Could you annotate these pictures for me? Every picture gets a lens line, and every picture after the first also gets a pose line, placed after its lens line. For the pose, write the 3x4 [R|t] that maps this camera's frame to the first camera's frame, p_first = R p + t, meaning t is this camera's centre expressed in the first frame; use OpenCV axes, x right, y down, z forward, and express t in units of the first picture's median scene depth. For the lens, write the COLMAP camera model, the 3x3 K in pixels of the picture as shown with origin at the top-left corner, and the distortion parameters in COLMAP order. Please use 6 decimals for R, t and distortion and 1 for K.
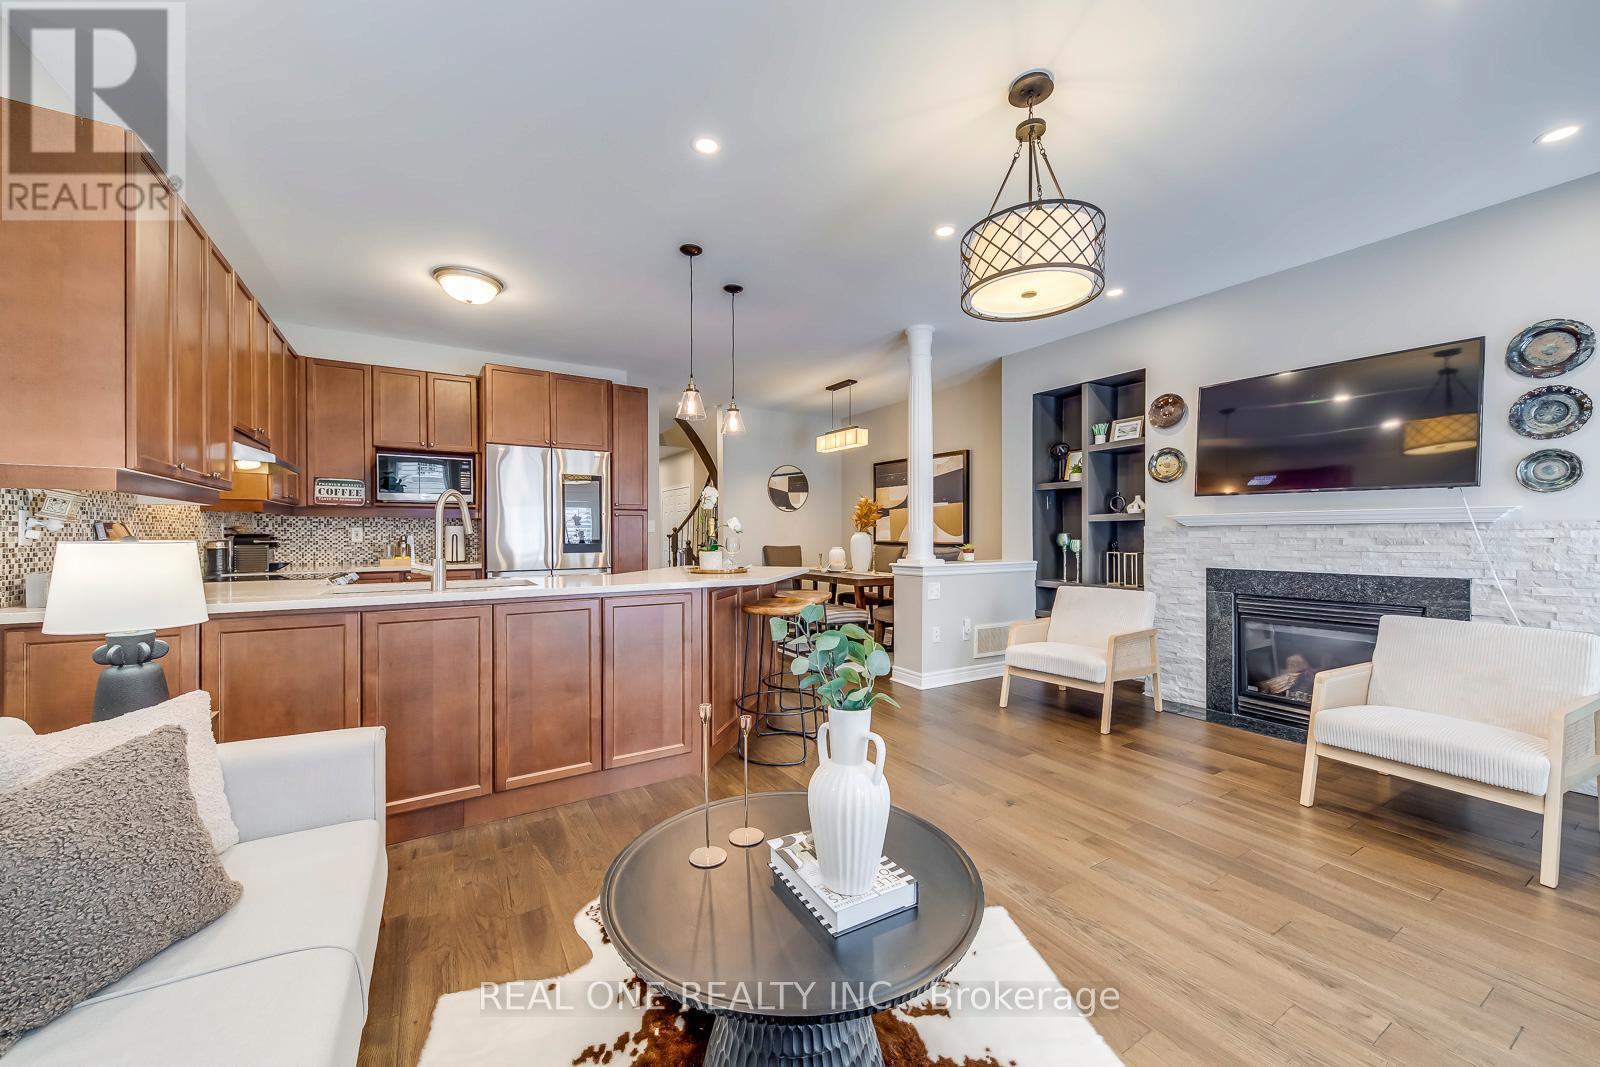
lens RADIAL K [[598.2, 0, 800.6], [0, 598.2, 536.8], [0, 0, 1]] dist [0.015323, -0.004045]
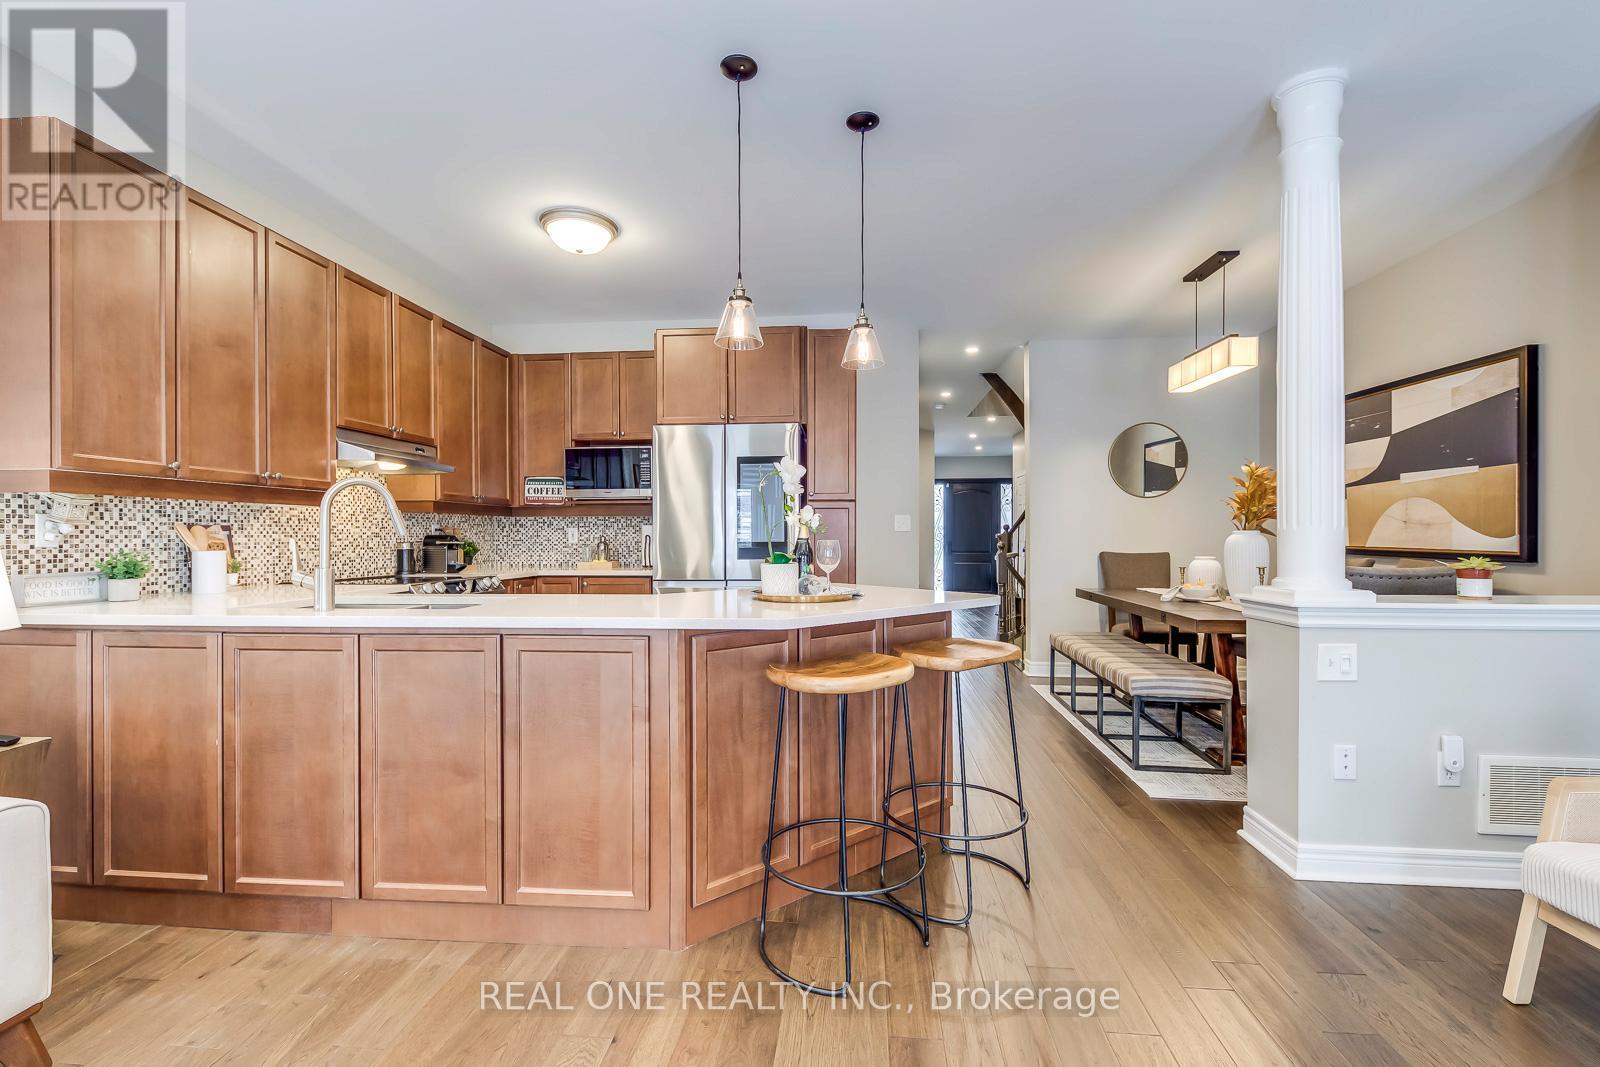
lens RADIAL K [[703.8, 0, 800.5], [0, 703.8, 536.1], [0, 0, 1]] dist [0.008109, -0.000043]
pose [[0.800866, 0.000627, -0.598844, 0.283967], [-0.001054, 0.999999, -0.000363, -0.003320], [0.598843, 0.000922, 0.800866, 0.441594]]
